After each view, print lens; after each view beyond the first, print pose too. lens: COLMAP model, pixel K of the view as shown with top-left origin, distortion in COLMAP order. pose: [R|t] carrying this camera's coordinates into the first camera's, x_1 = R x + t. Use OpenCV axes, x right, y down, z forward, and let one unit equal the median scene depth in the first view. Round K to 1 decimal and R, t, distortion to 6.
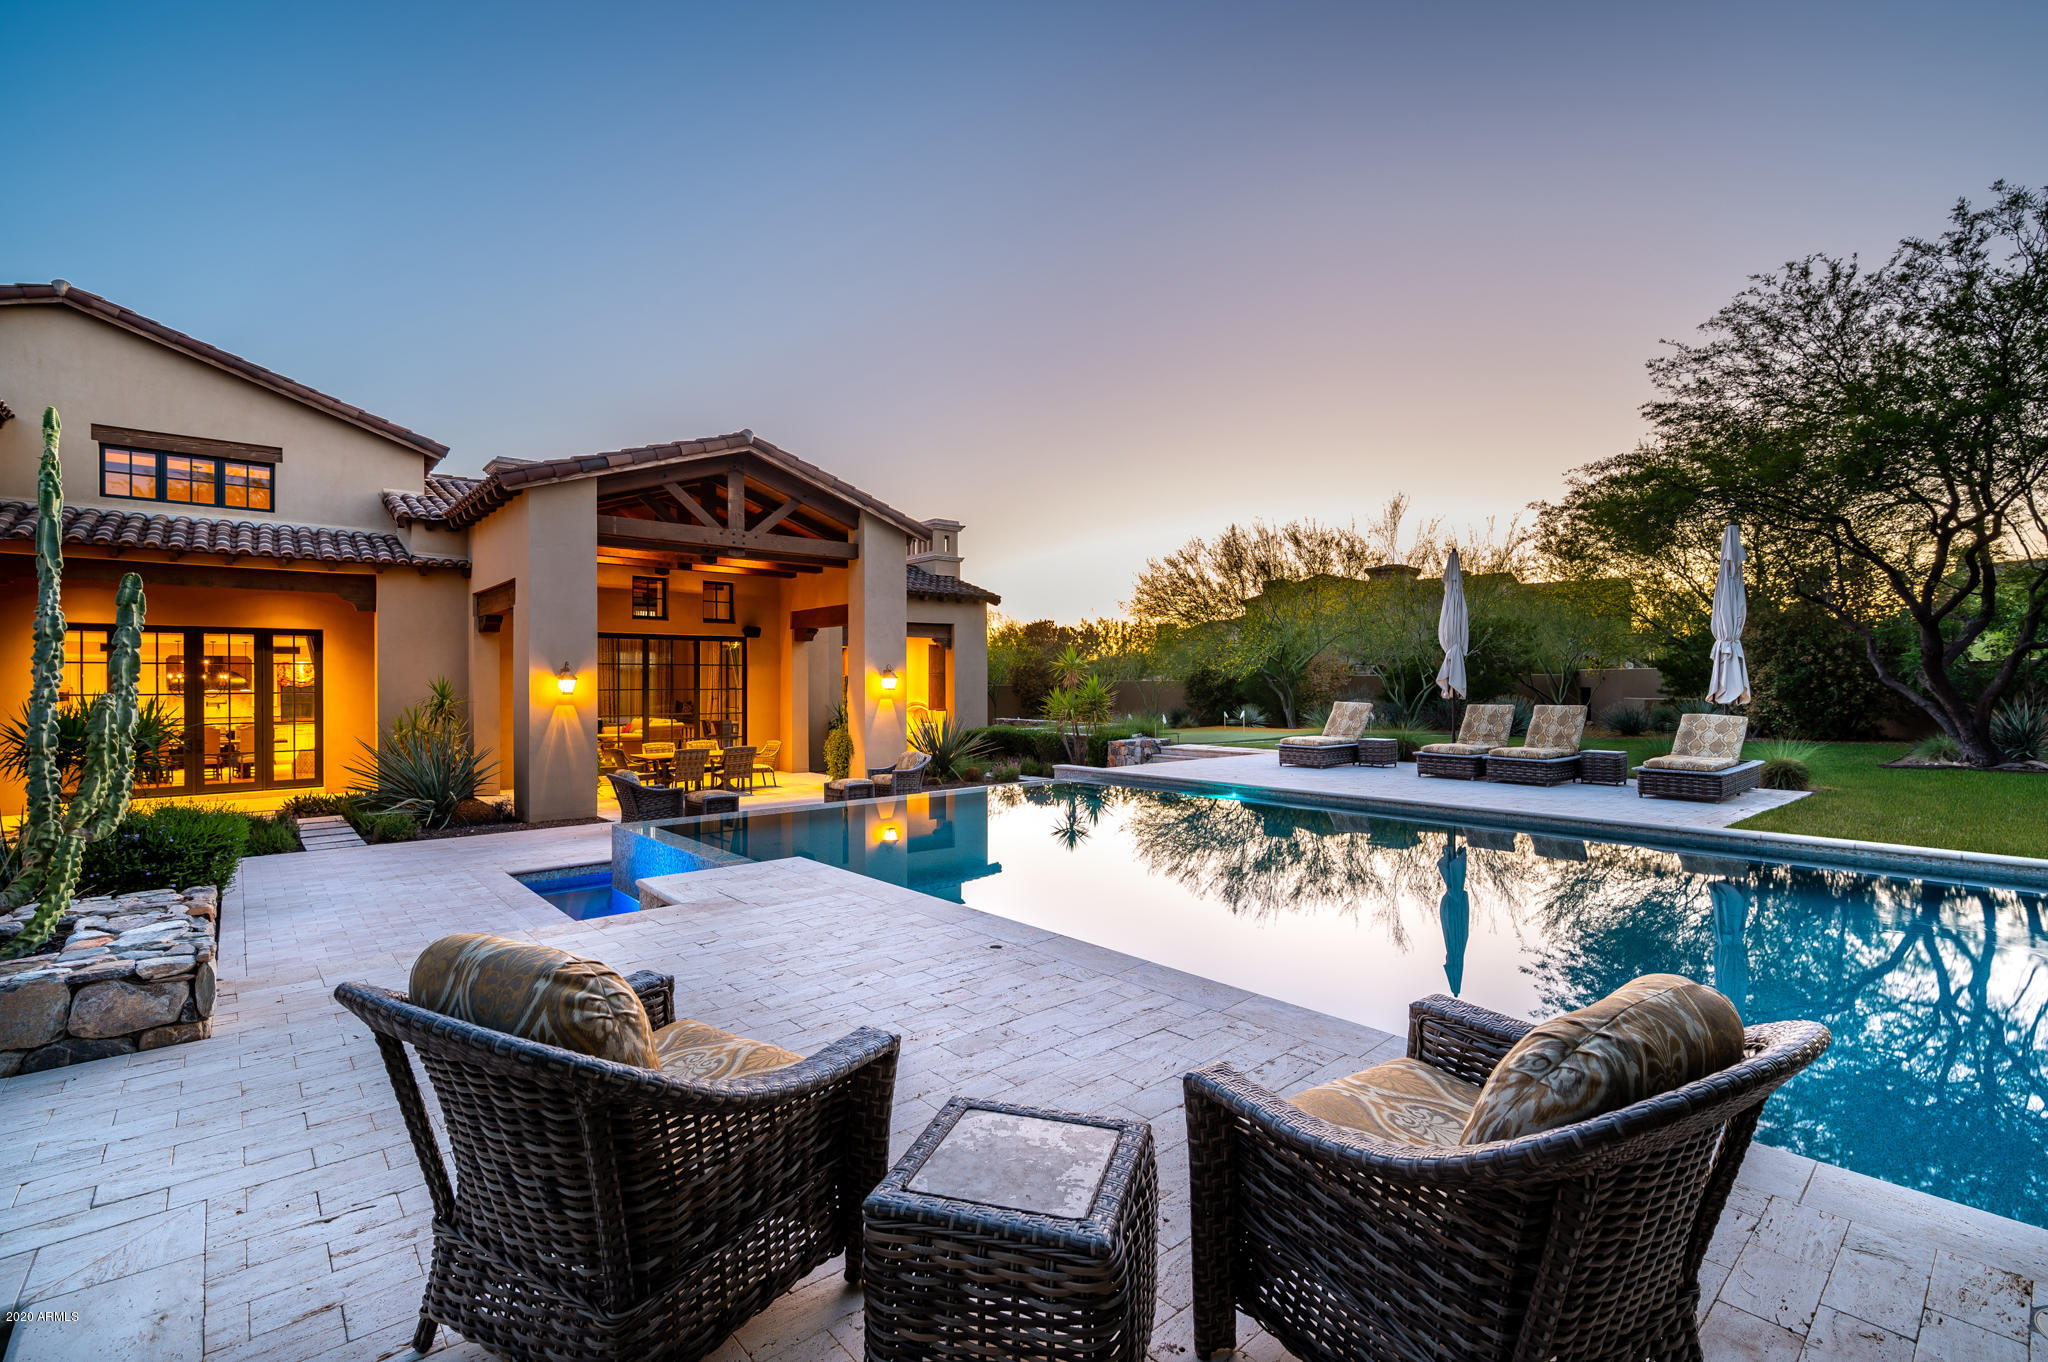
lens RADIAL K [[908.9, 0, 1023.7], [0, 908.9, 679.5], [0, 0, 1]] dist [0.006900, -0.002783]
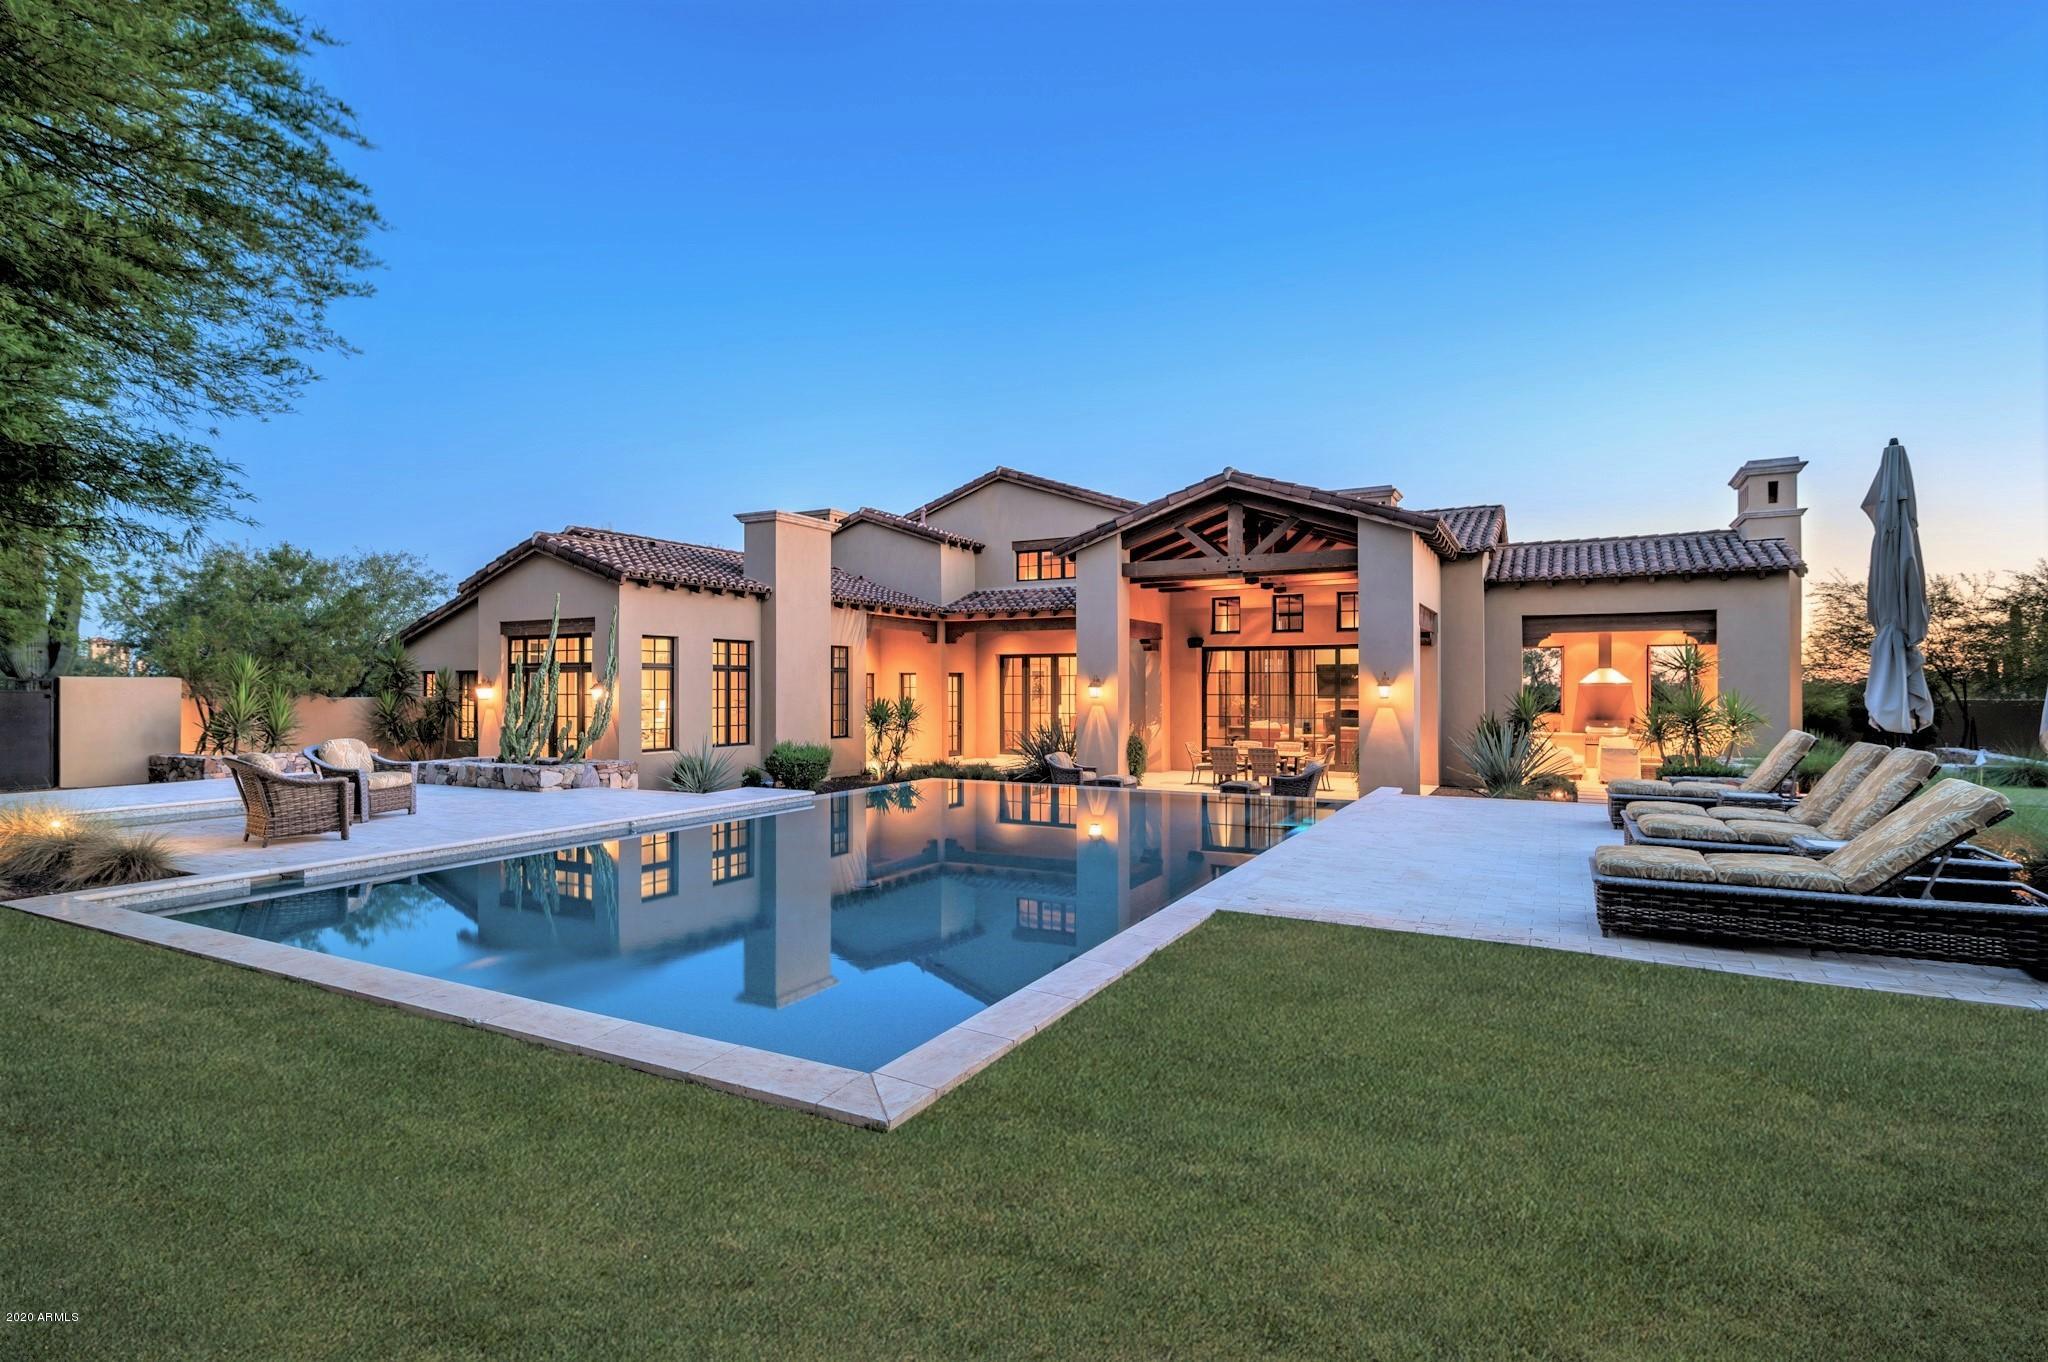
lens RADIAL K [[1008.4, 0, 1013.1], [0, 1008.4, 682.7], [0, 0, 1]] dist [-0.000093, -0.001168]
pose [[0.346541, -0.000031, -0.938035, 0.759631], [0.001677, 0.999998, 0.000586, -0.007292], [0.938033, -0.001776, 0.346540, 0.303925]]
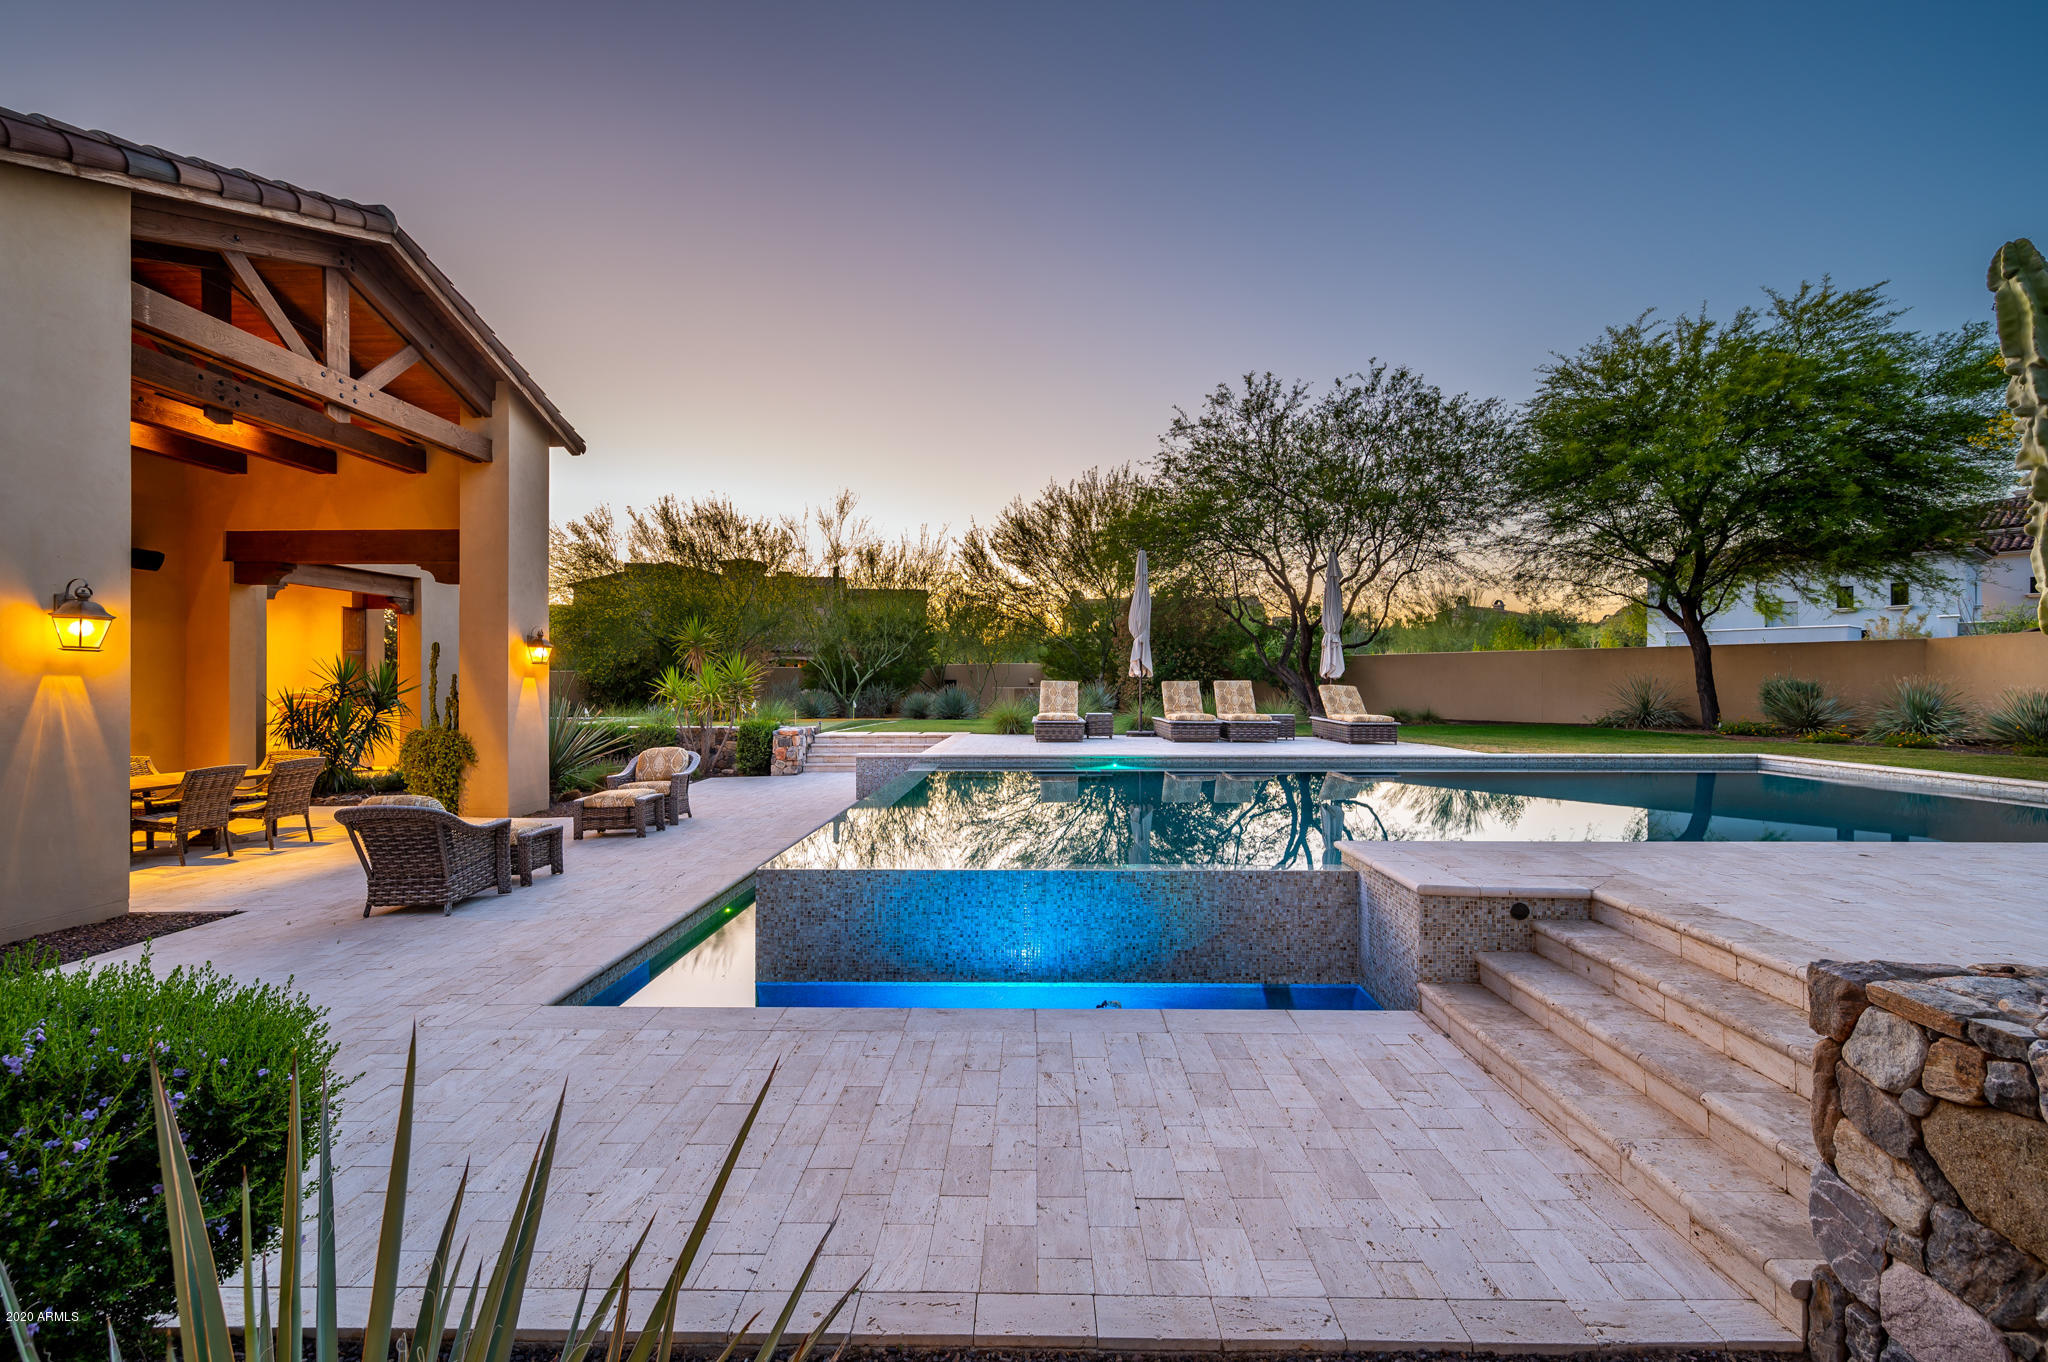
lens RADIAL K [[908.9, 0, 1024.1], [0, 908.9, 684.7], [0, 0, 1]] dist [0.006900, -0.002783]
pose [[0.671597, 0.000927, 0.740916, -0.446910], [-0.005559, 0.999977, 0.003787, 0.024382], [-0.740896, -0.006662, 0.671587, 0.297460]]
